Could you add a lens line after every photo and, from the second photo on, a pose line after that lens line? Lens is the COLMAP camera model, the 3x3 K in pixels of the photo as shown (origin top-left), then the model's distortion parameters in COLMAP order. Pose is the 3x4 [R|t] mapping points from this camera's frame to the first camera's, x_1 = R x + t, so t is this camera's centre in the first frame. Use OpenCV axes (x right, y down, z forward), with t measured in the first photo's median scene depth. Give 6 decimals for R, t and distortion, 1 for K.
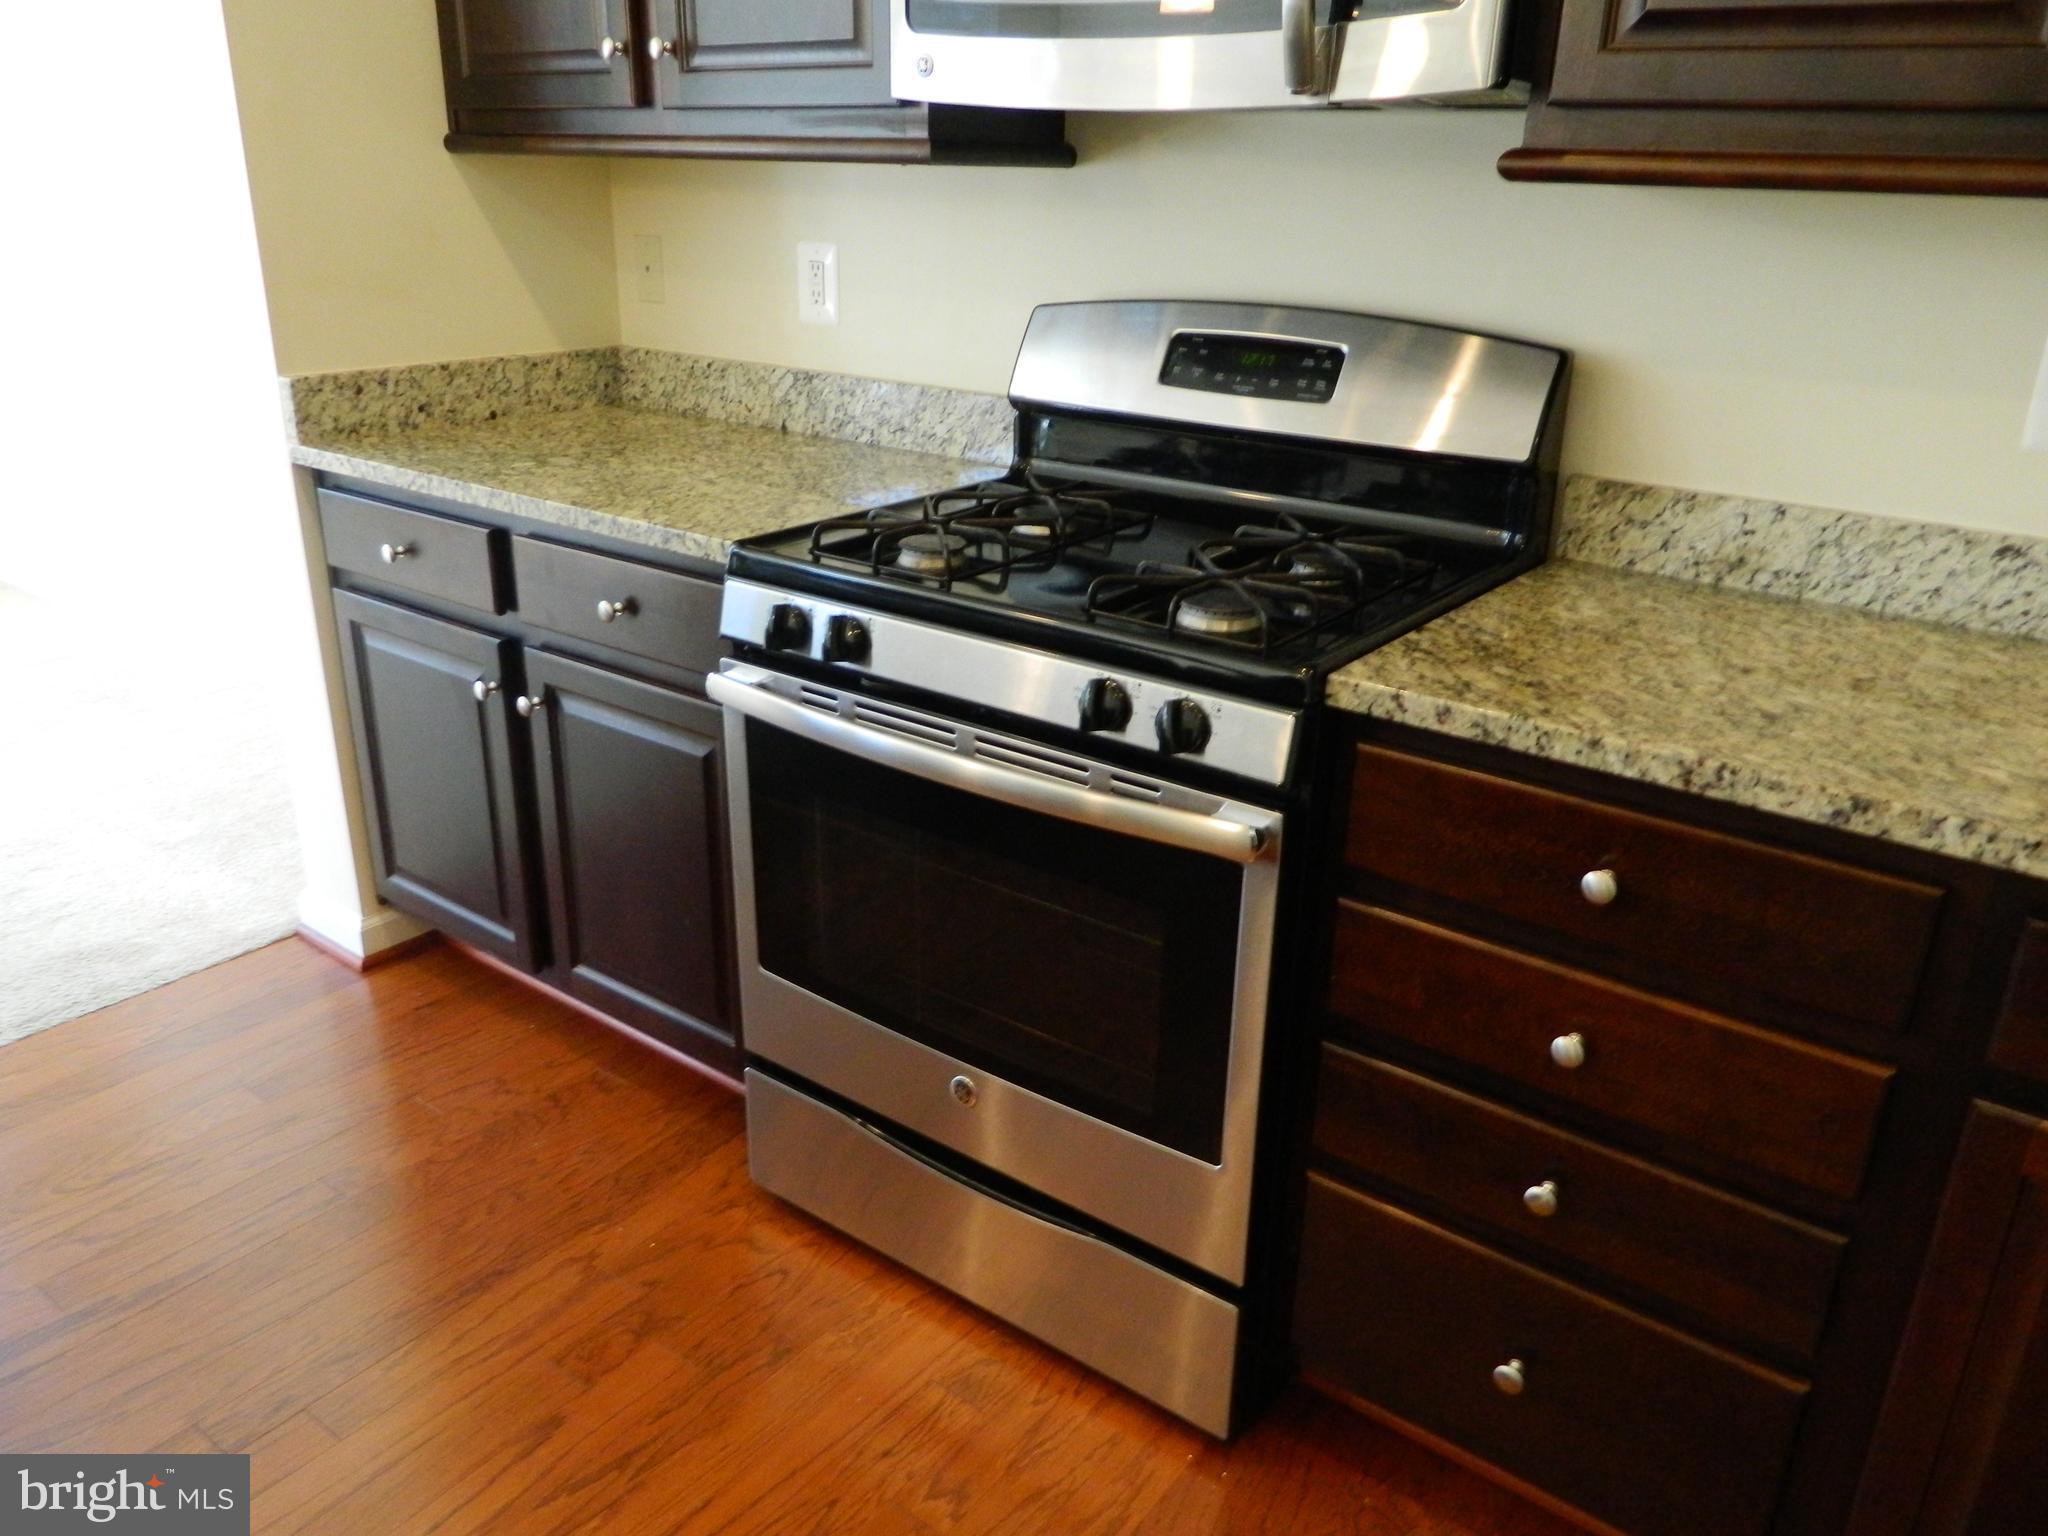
lens RADIAL K [[1525.1, 0, 1022.1], [0, 1525.1, 753.9], [0, 0, 1]] dist [0.011700, -0.012266]
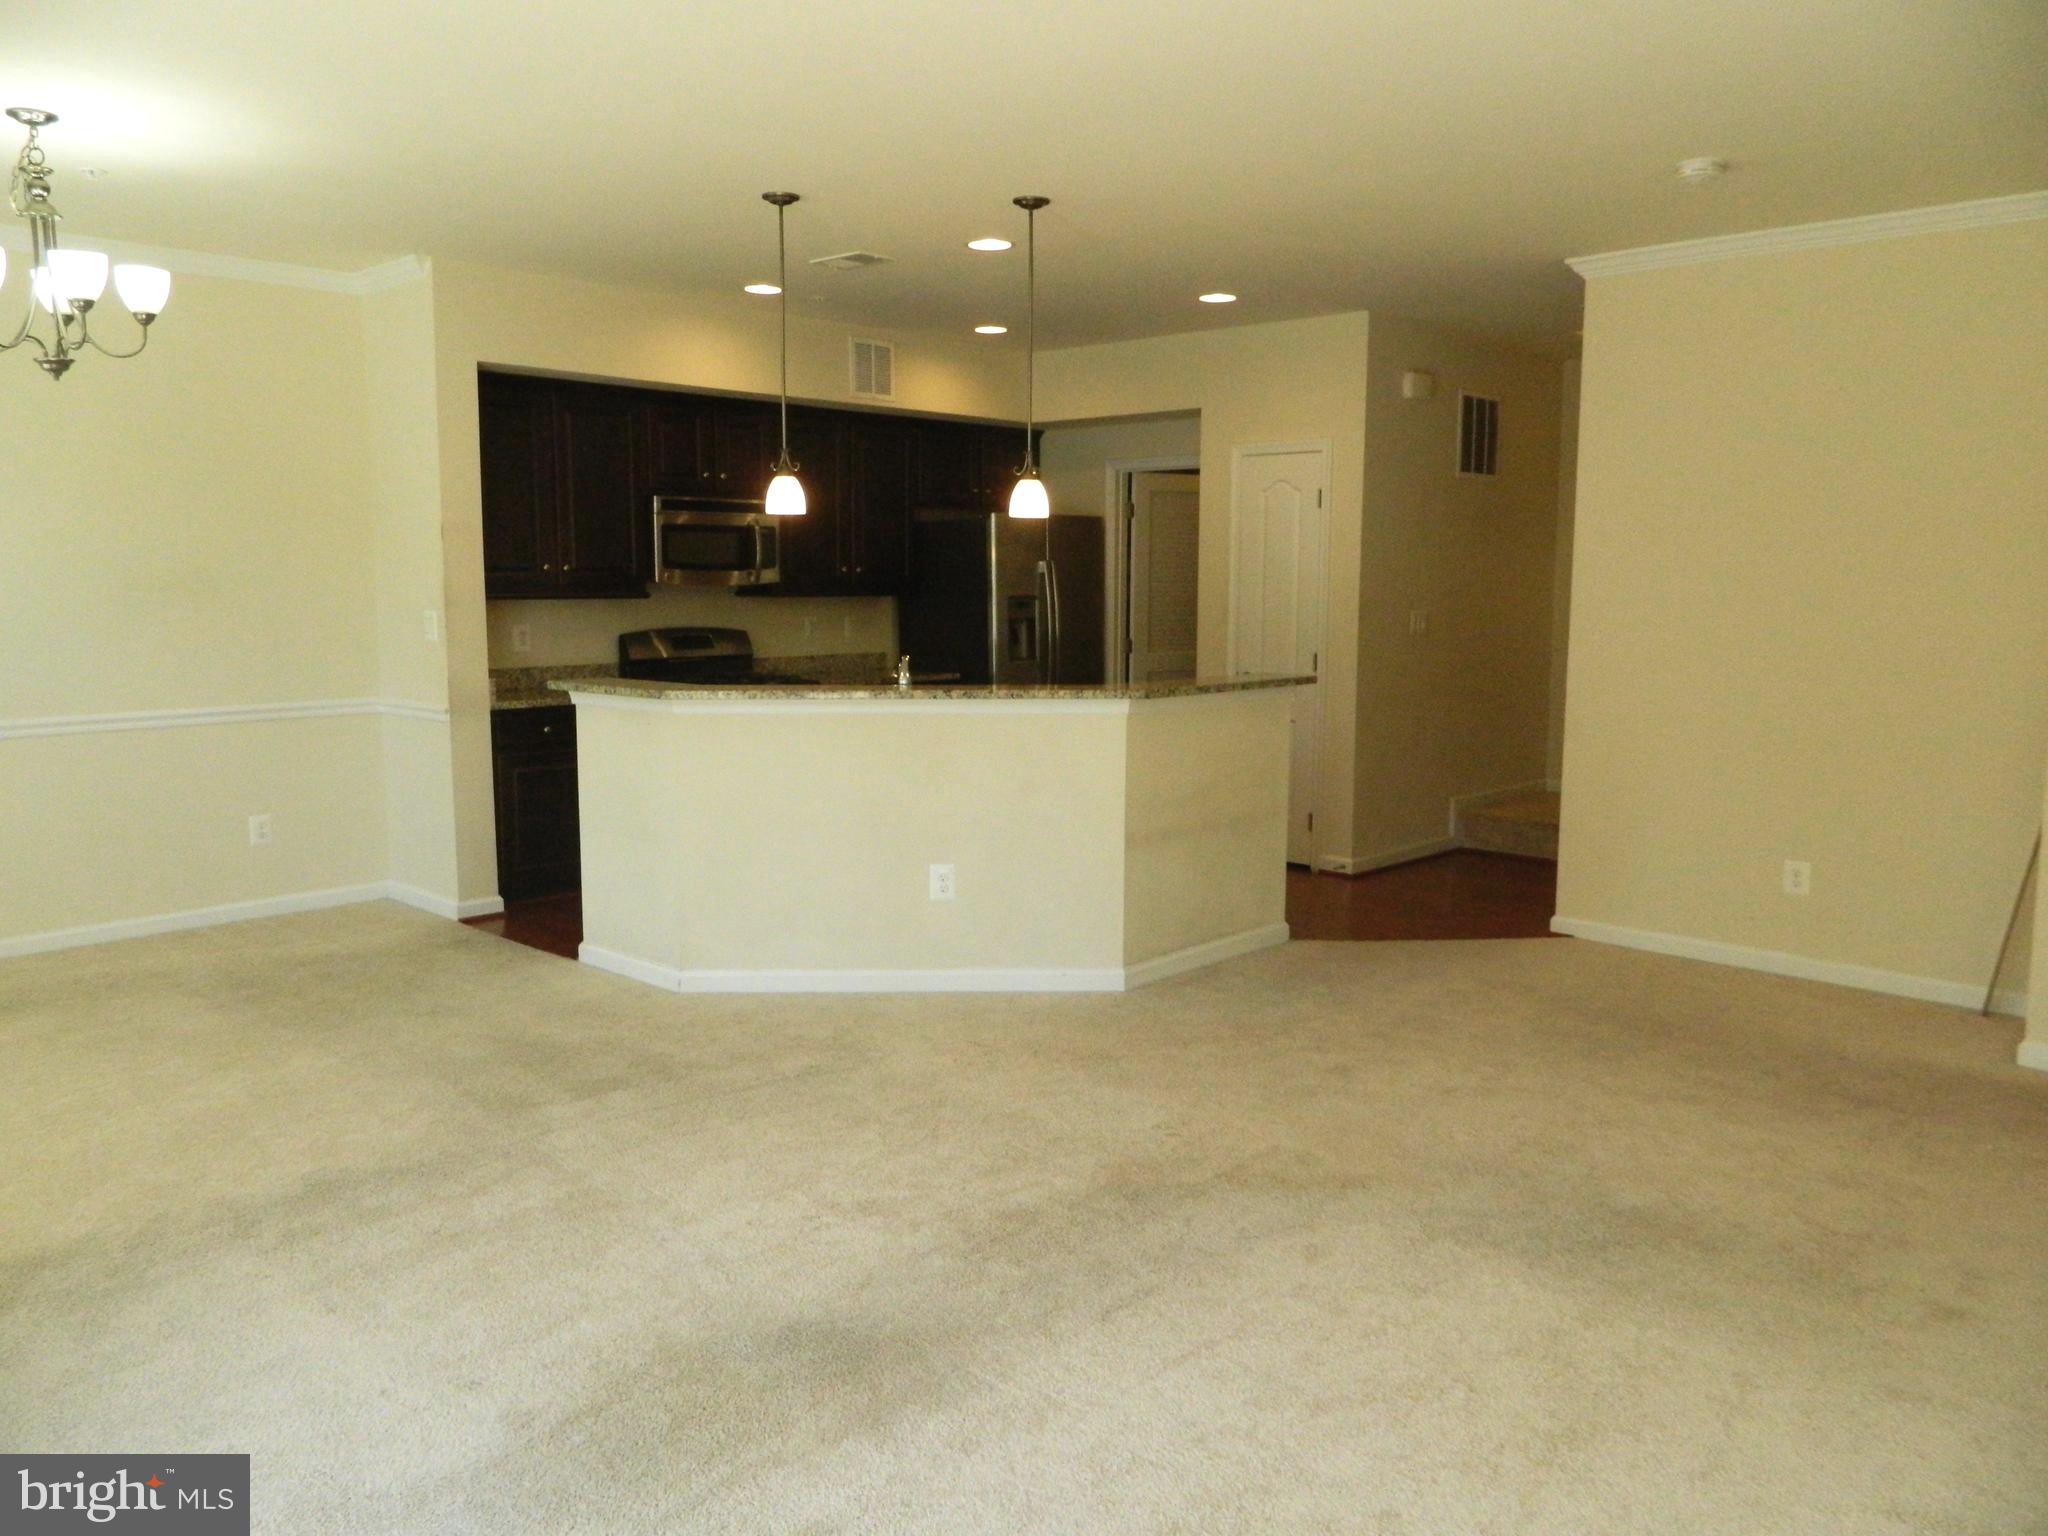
lens RADIAL K [[1525.1, 0, 994.3], [0, 1525.1, 759.6], [0, 0, 1]] dist [0.011700, -0.012266]
pose [[0.118019, -0.140134, 0.983074, -3.980942], [0.361108, 0.928270, 0.088971, -0.039281], [-0.925026, 0.344496, 0.160157, -0.291730]]
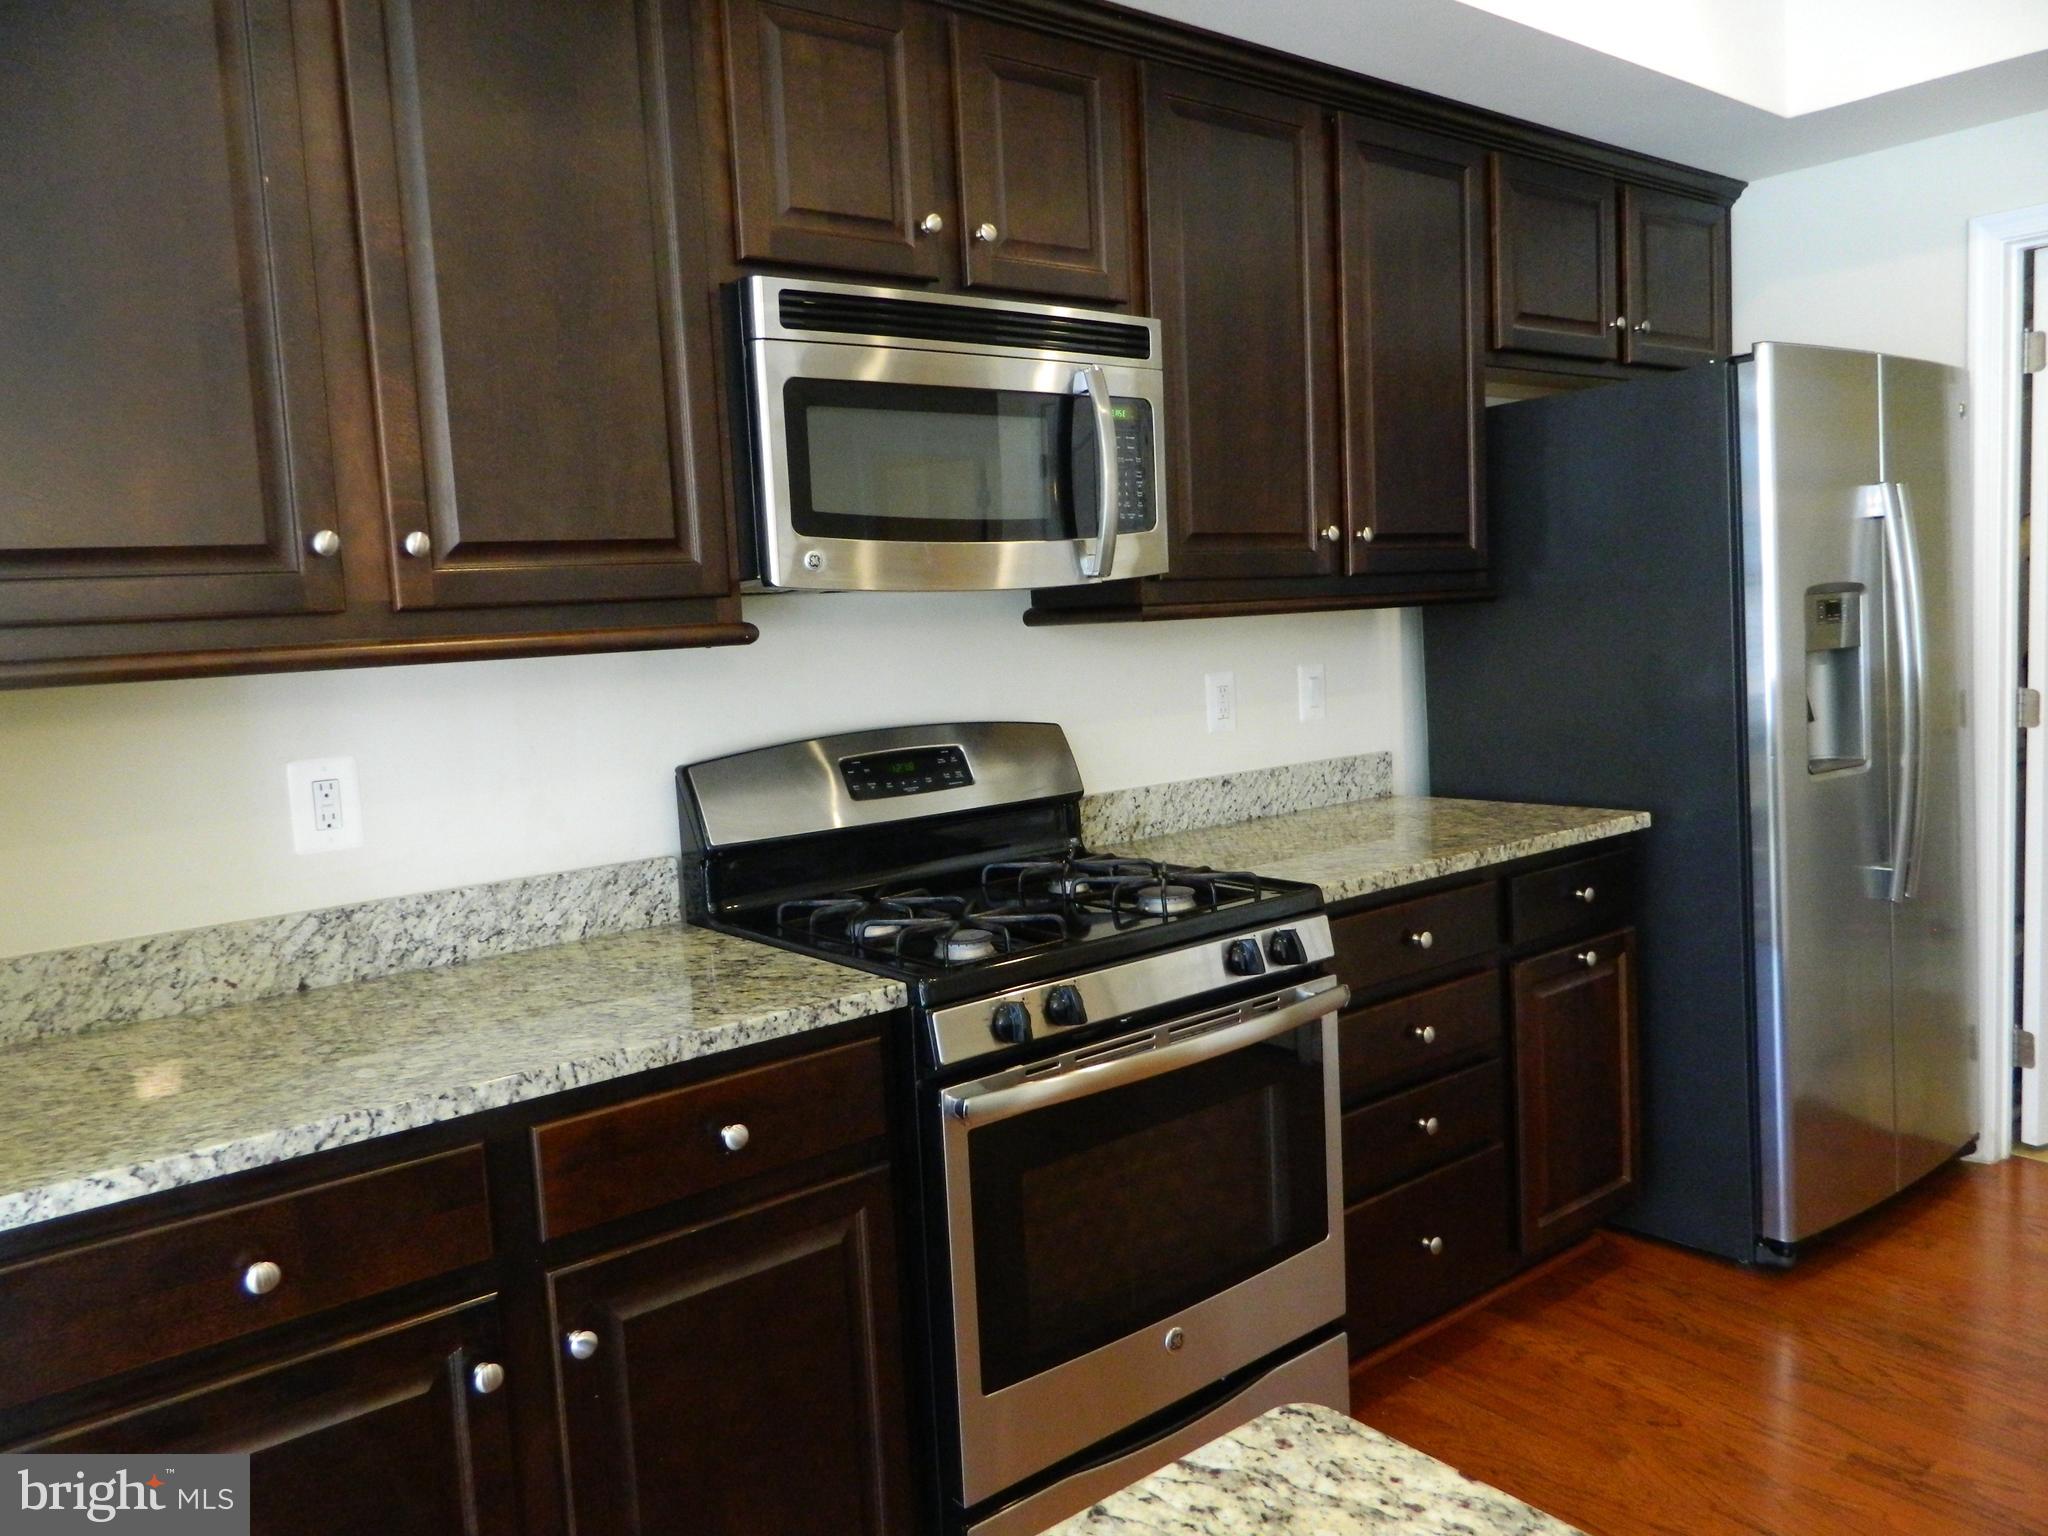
lens RADIAL K [[1525.1, 0, 1011.6], [0, 1525.1, 748.2], [0, 0, 1]] dist [0.011700, -0.012266]
pose [[0.240559, -0.119527, 0.963247, -1.150498], [0.404202, 0.914584, 0.012544, -0.268460], [-0.882469, 0.386329, 0.268324, 0.596567]]
